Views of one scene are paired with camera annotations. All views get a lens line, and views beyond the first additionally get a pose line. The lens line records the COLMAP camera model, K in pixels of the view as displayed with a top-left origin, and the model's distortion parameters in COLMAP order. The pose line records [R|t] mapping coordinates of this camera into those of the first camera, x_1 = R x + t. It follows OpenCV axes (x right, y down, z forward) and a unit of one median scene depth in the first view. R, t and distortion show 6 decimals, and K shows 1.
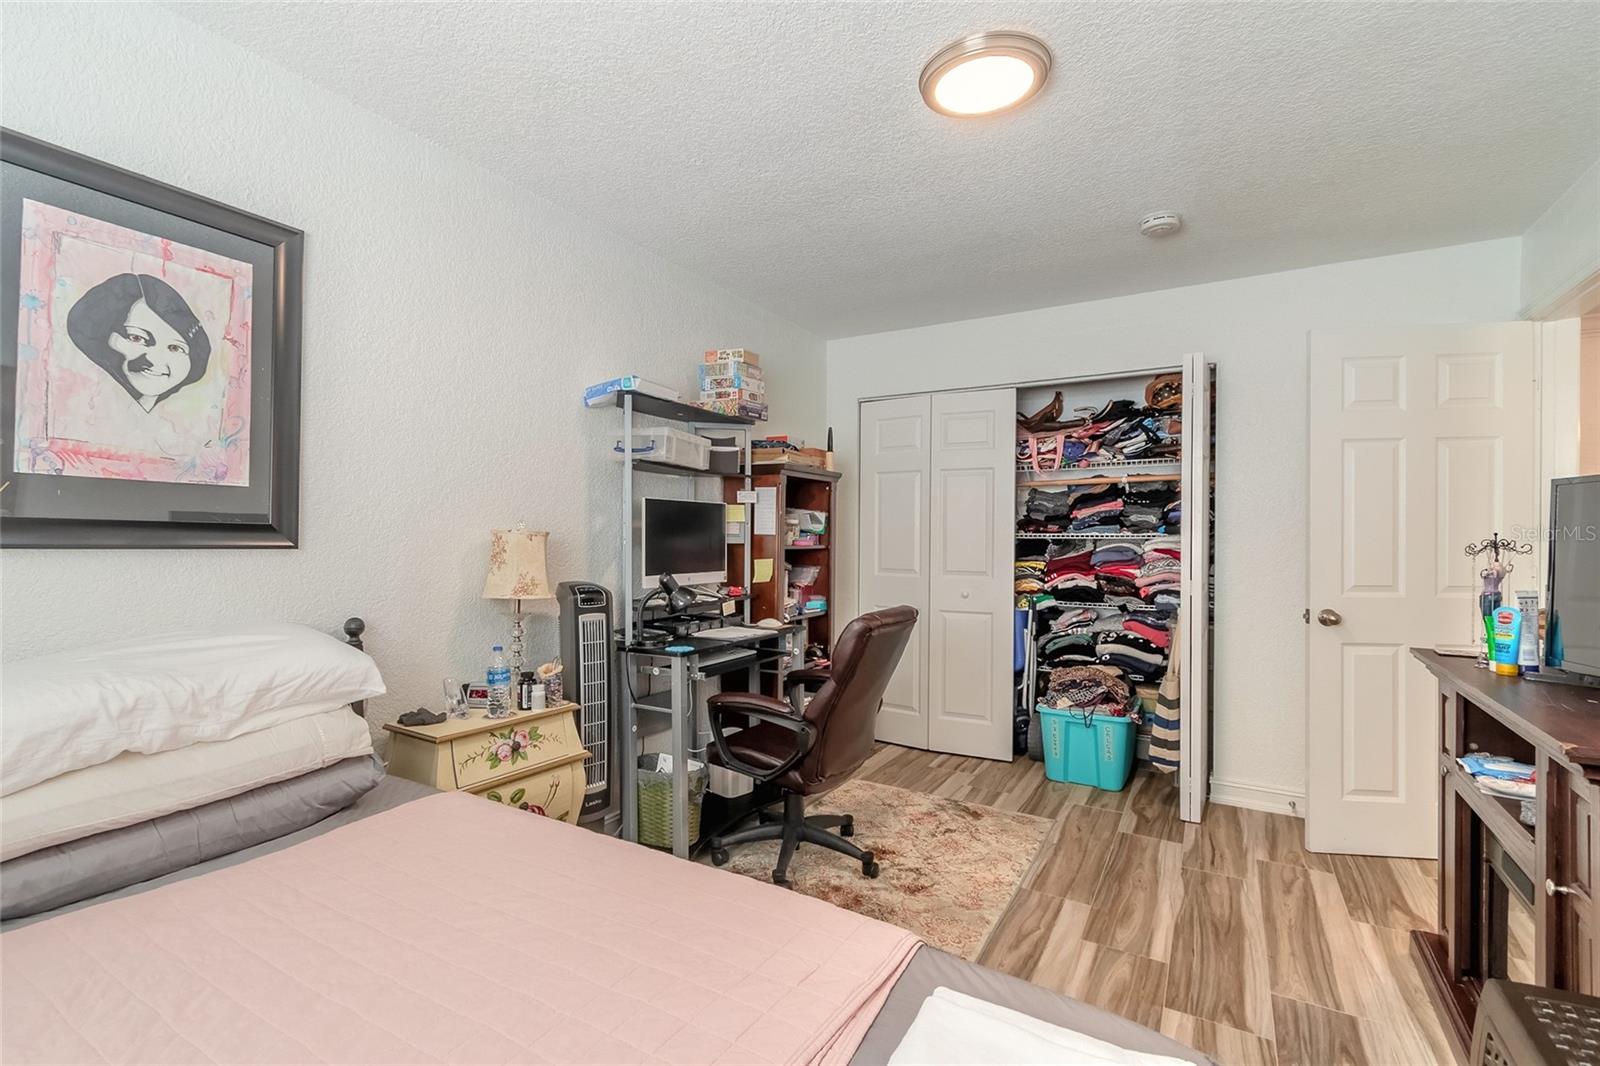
lens RADIAL K [[726.0, 0, 776.9], [0, 726.0, 538.5], [0, 0, 1]] dist [0.004901, 0.000027]
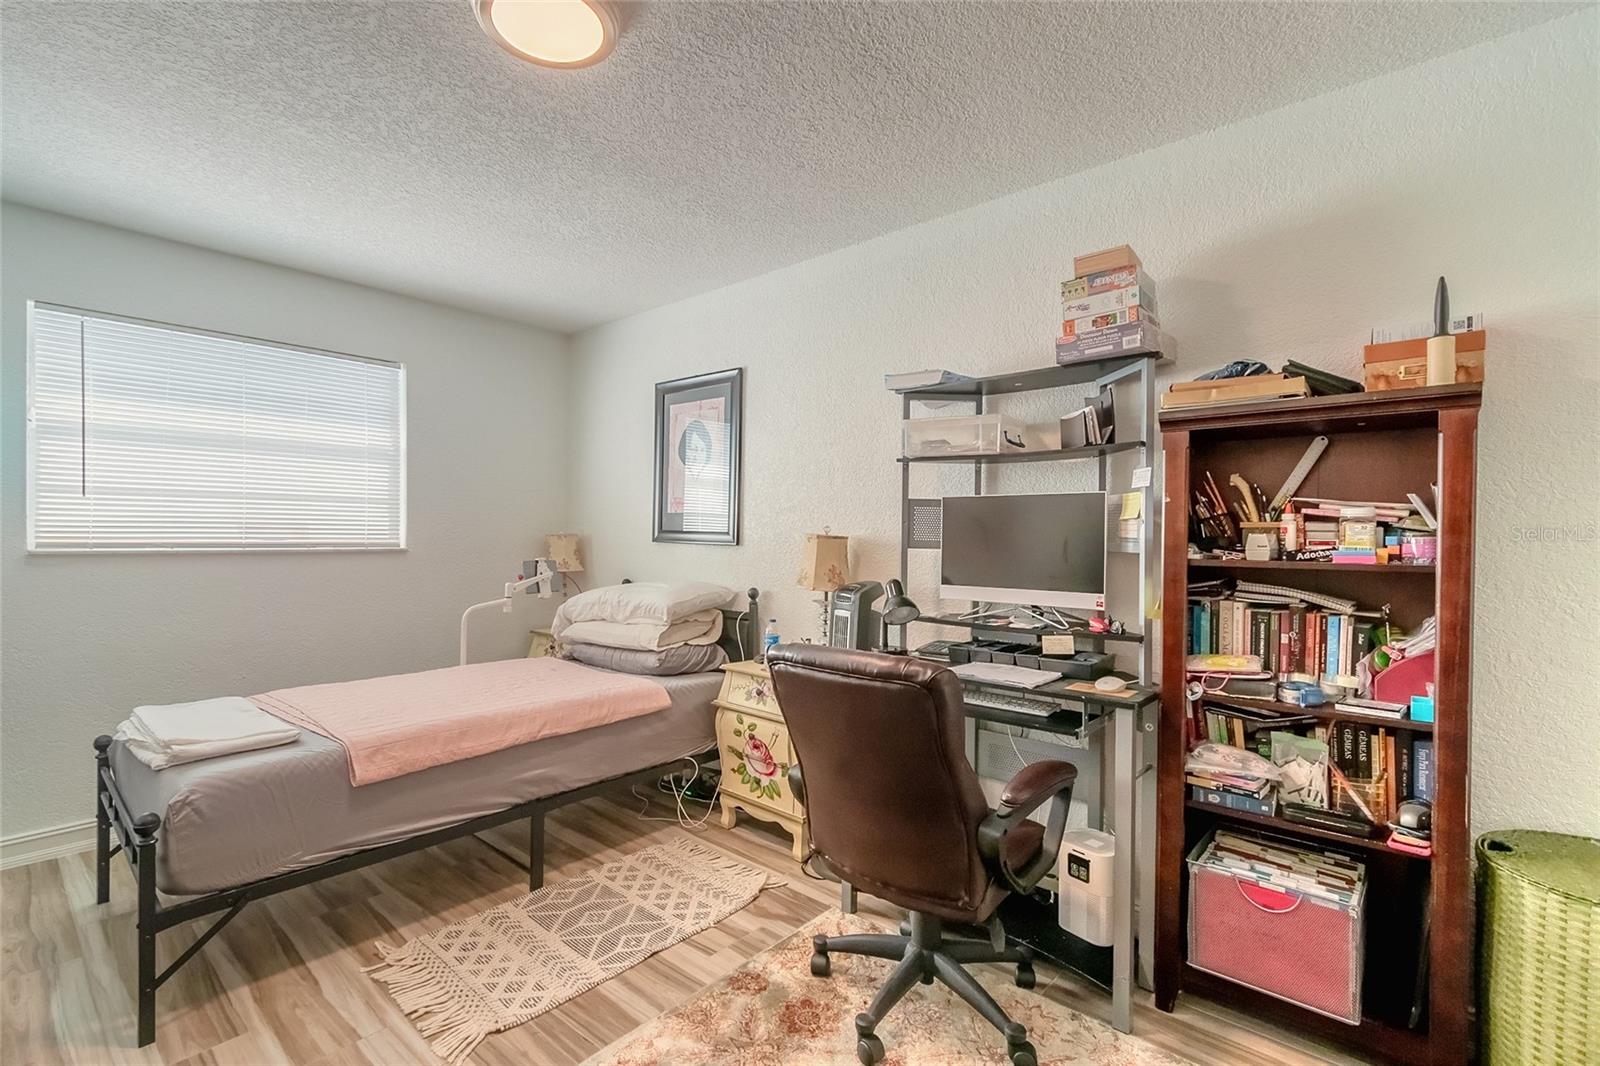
lens RADIAL K [[726.0, 0, 776.9], [0, 726.0, 538.5], [0, 0, 1]] dist [0.004901, 0.000027]
pose [[-0.176277, -0.000038, -0.984341, 0.998255], [-0.009078, 0.999958, 0.001587, -0.005748], [0.984299, 0.009216, -0.176270, 1.295925]]
